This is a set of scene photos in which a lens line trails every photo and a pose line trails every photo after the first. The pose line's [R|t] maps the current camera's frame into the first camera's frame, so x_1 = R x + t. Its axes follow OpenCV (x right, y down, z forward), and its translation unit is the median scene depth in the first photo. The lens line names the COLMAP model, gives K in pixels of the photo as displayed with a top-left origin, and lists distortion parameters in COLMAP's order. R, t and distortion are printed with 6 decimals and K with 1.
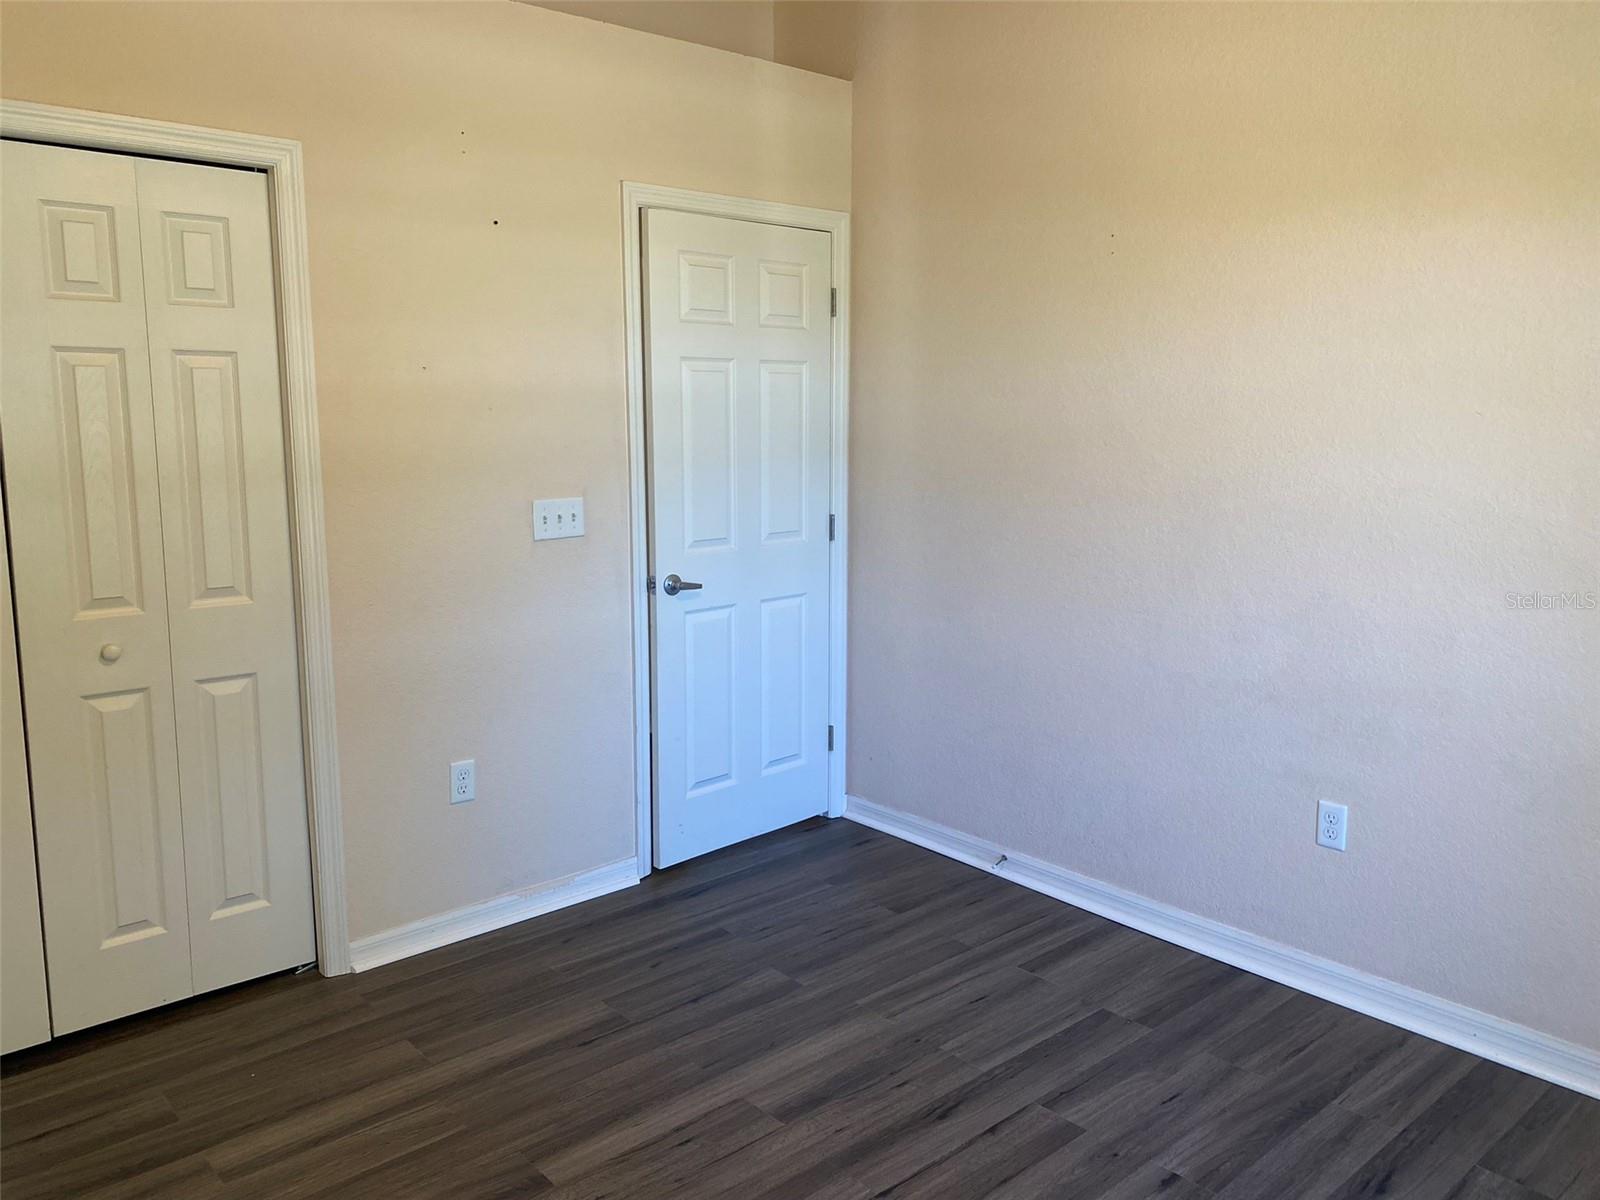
lens RADIAL K [[1232.4, 0, 810.3], [0, 1232.4, 598.3], [0, 0, 1]] dist [0.001416, 0.014756]
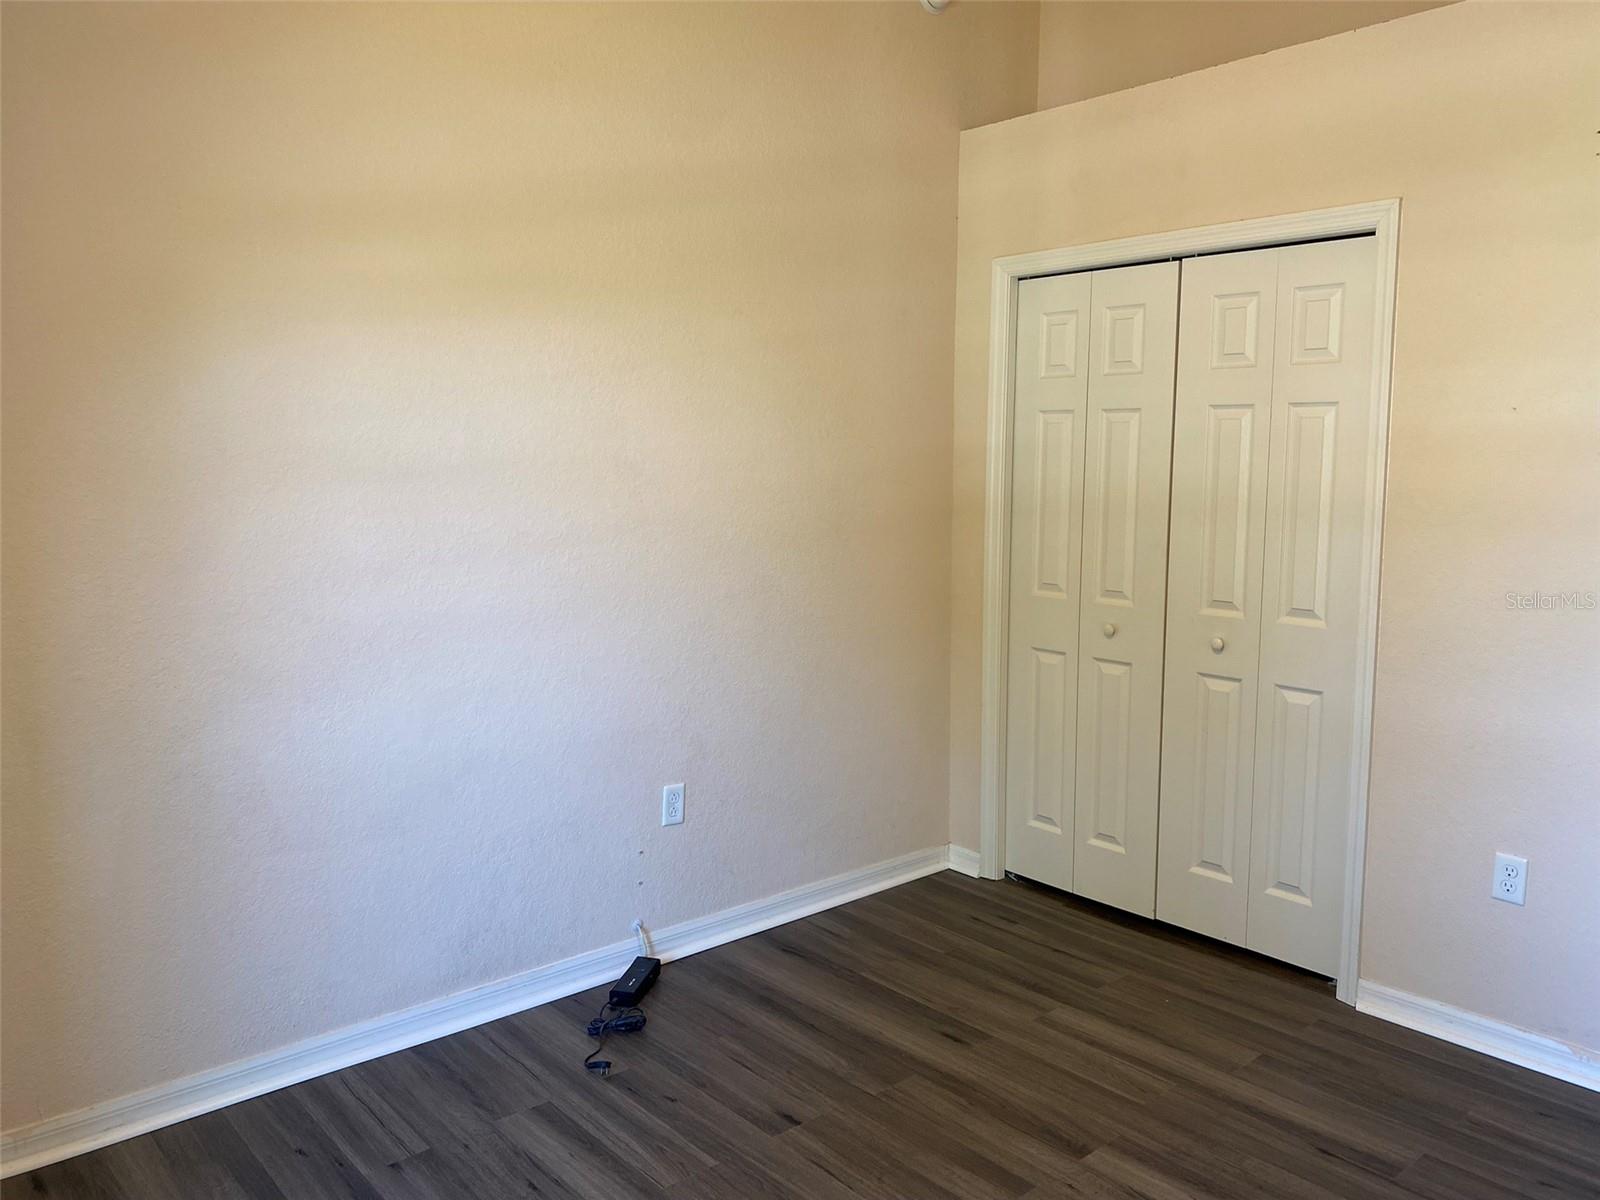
lens RADIAL K [[1232.4, 0, 801.1], [0, 1232.4, 605.4], [0, 0, 1]] dist [0.001416, 0.014756]
pose [[-0.011821, 0.126385, -0.991911, 0.687570], [-0.158363, 0.979224, 0.126655, -0.087502], [0.987310, 0.158579, 0.008439, 0.563775]]
